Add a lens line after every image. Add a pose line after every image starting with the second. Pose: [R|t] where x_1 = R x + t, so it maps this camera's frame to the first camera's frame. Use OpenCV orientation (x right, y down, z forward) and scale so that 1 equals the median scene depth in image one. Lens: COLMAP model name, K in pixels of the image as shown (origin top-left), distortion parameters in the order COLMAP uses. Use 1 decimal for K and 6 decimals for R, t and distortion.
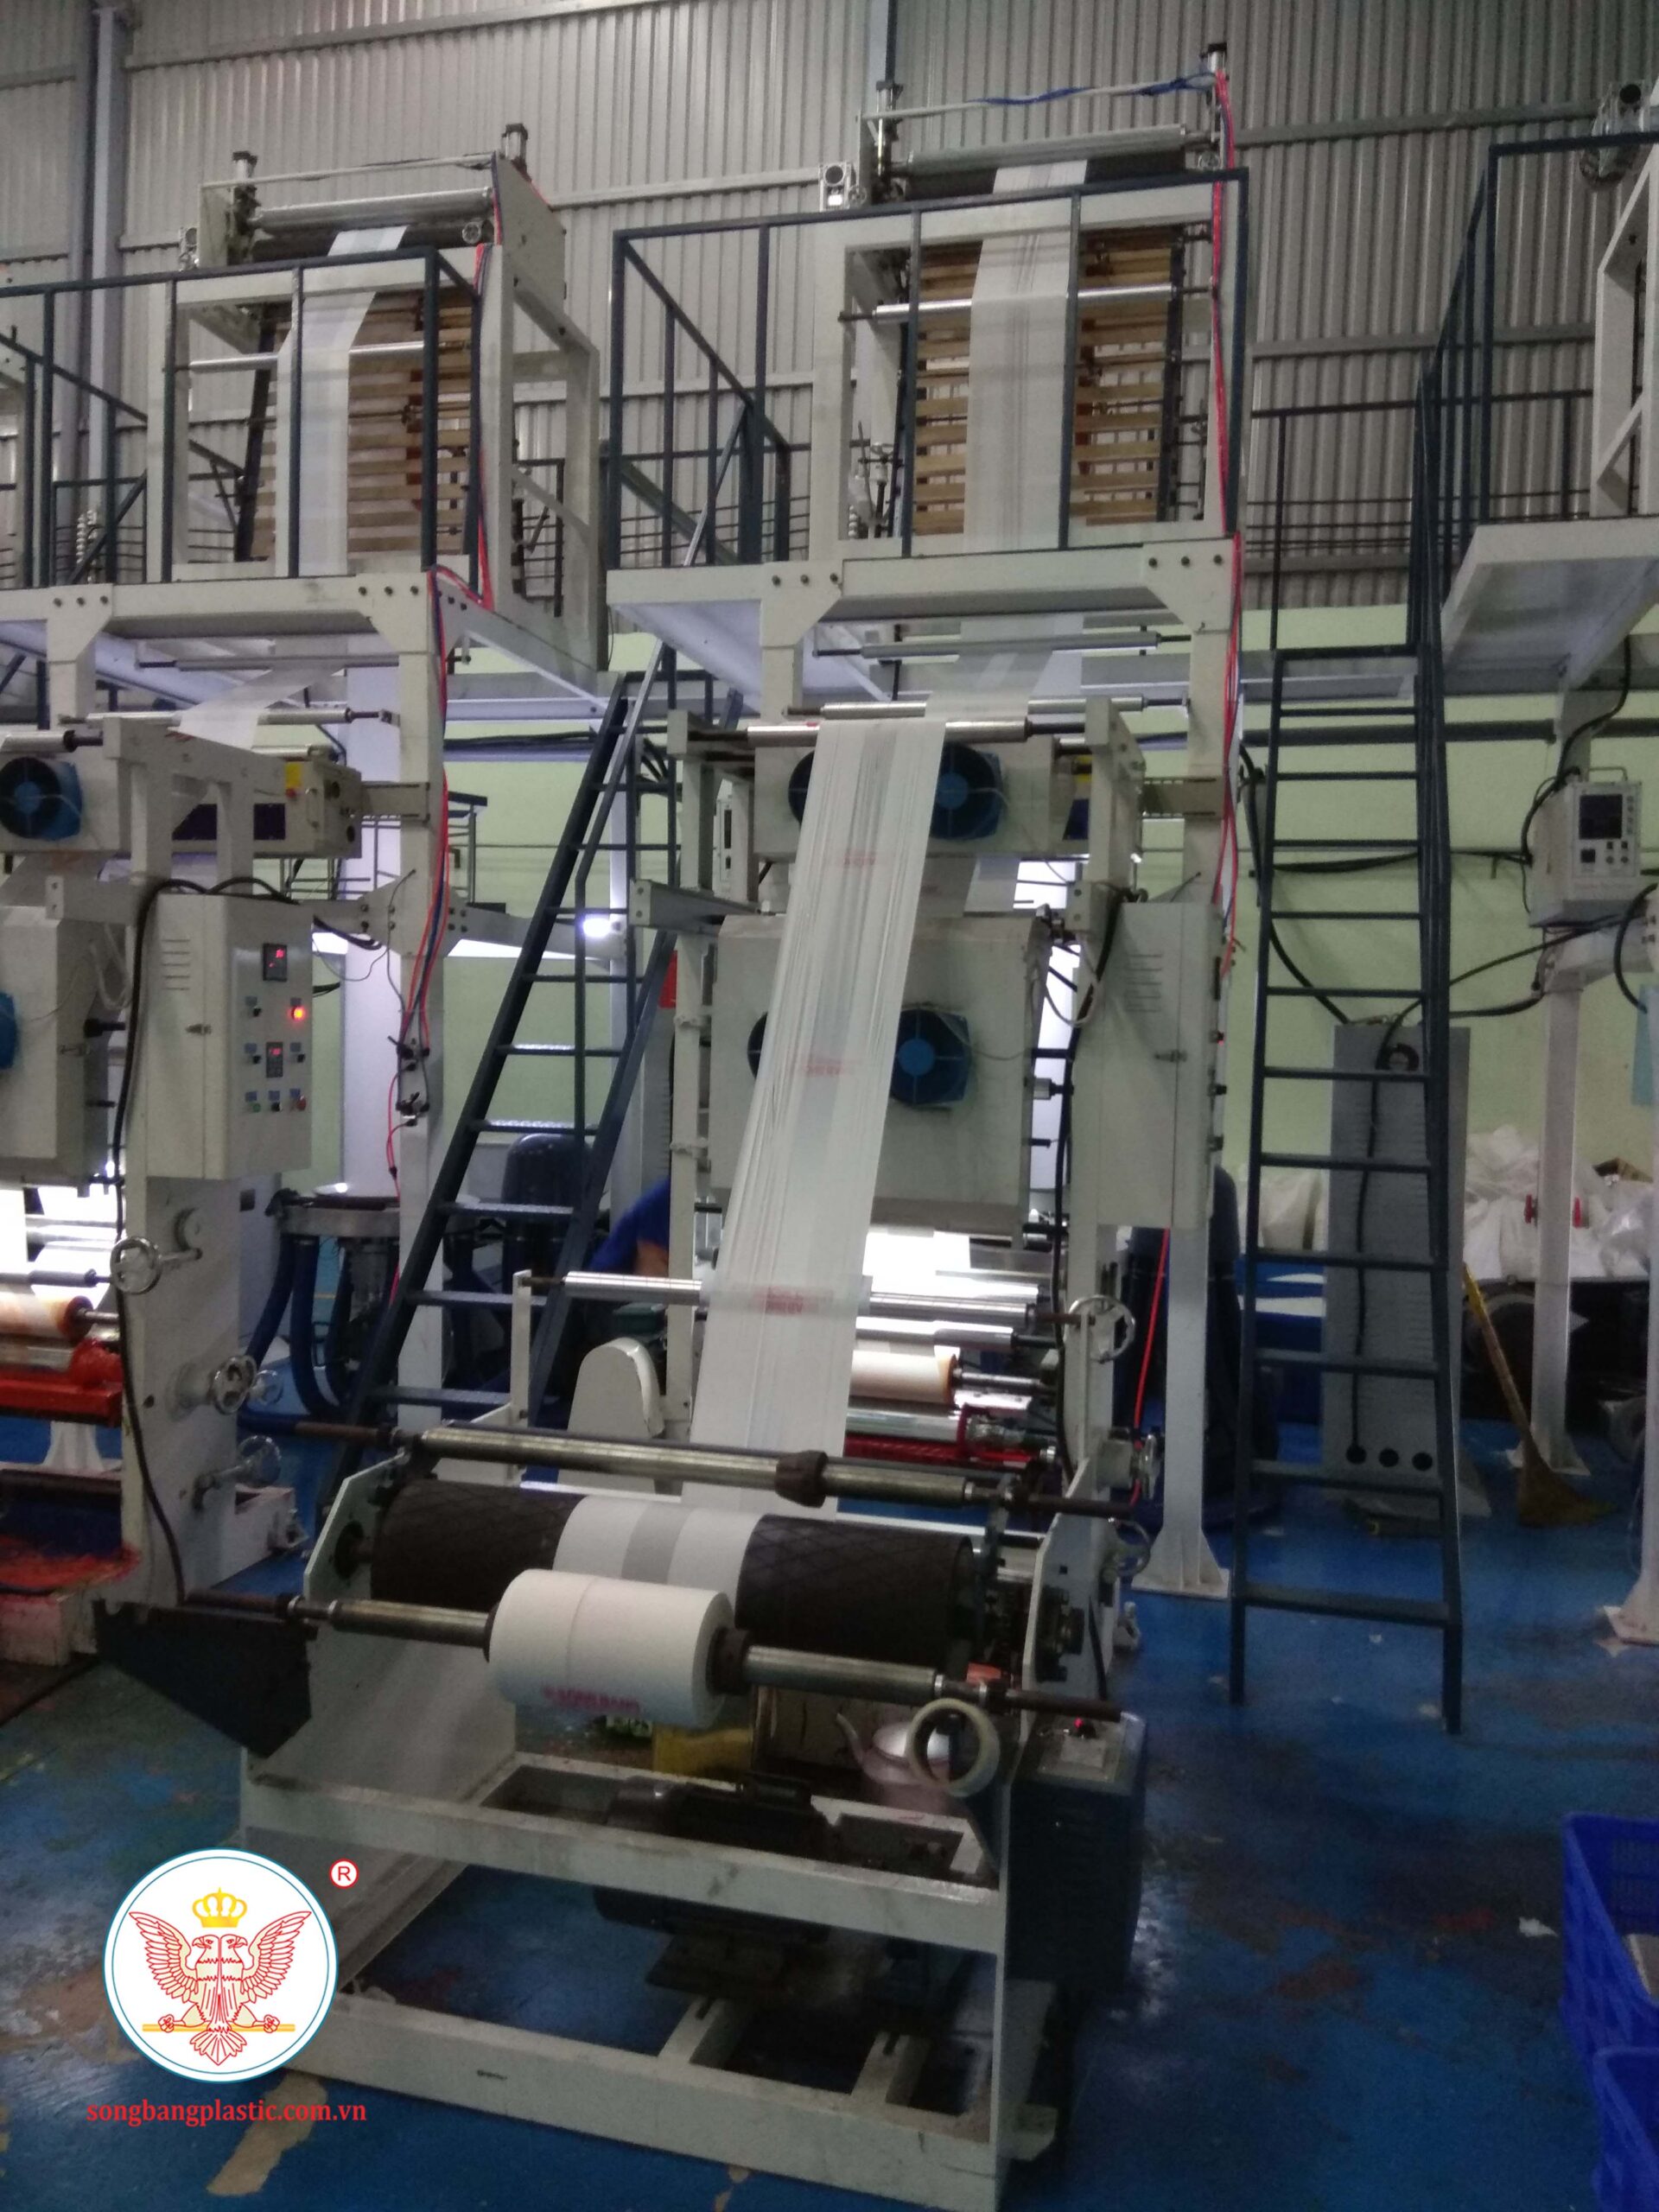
lens RADIAL K [[1745.8, 0, 829.5], [0, 1745.8, 1106.0], [0, 0, 1]] dist [0.091105, -0.152506]
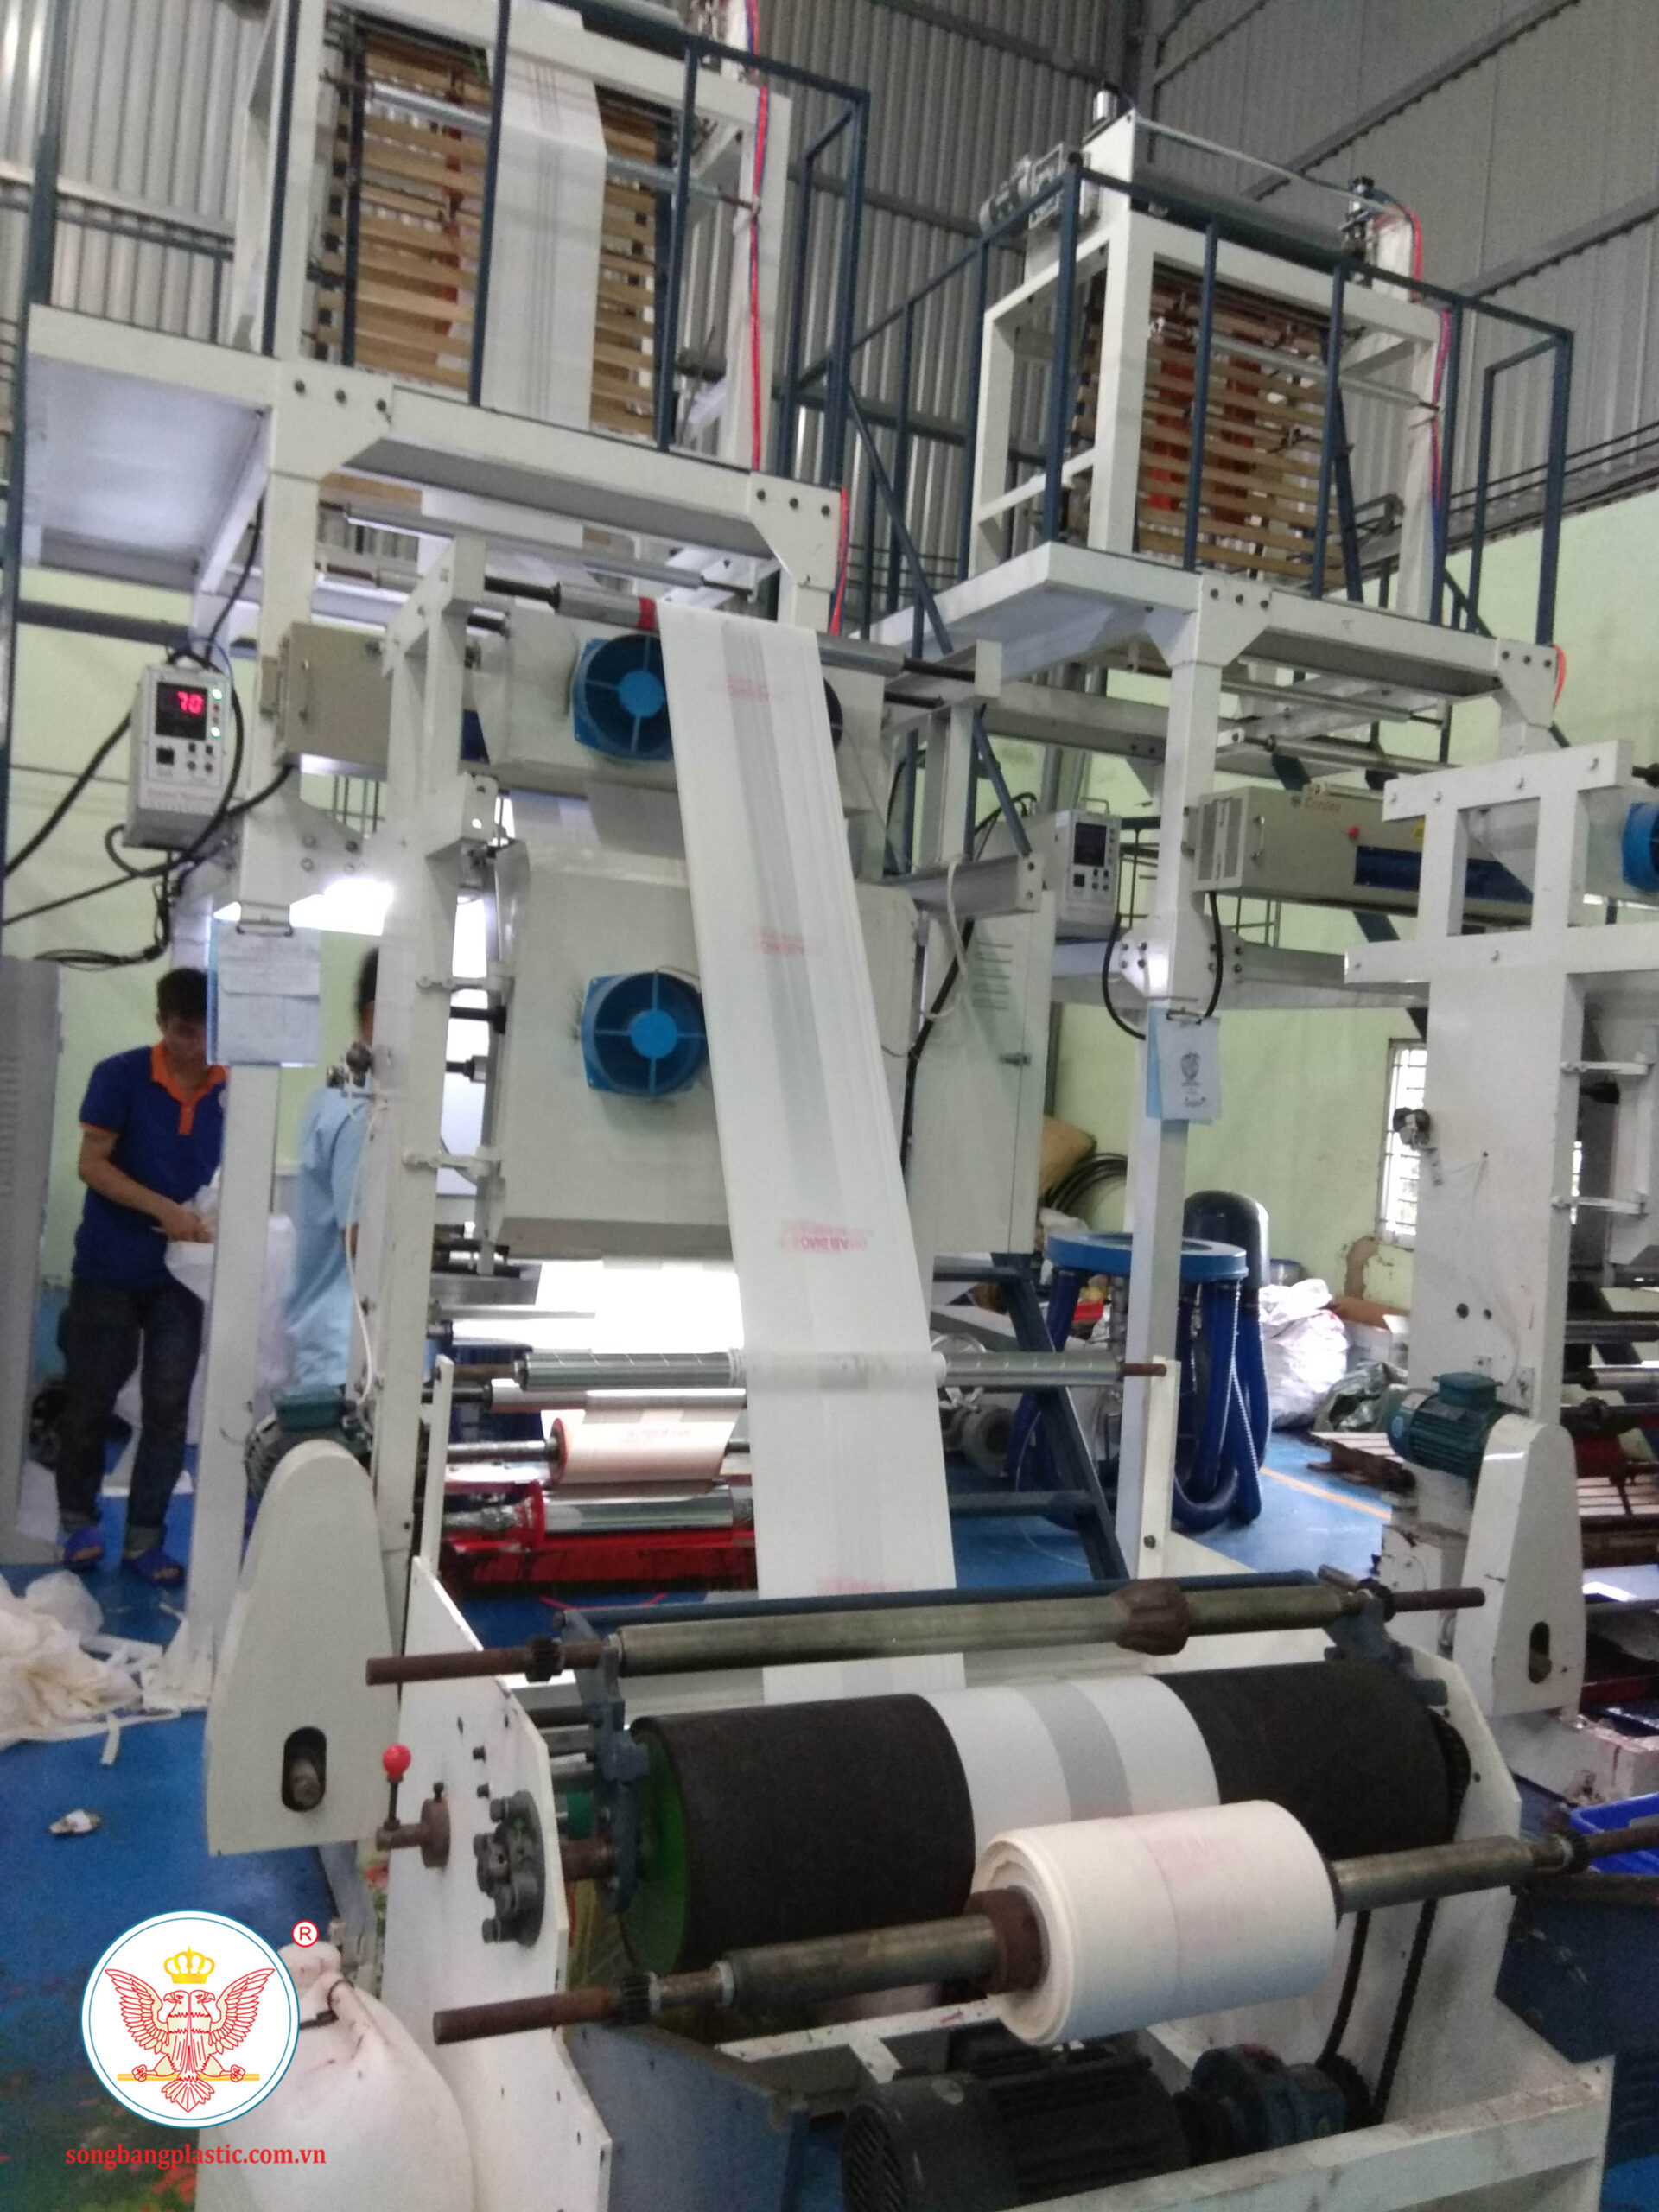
lens RADIAL K [[1745.8, 0, 829.5], [0, 1745.8, 1106.0], [0, 0, 1]] dist [0.091105, -0.152506]
pose [[0.757449, 0.020475, 0.652573, -0.403471], [-0.028144, 0.999603, 0.001305, -0.004682], [-0.652287, -0.019355, 0.757725, 0.338758]]
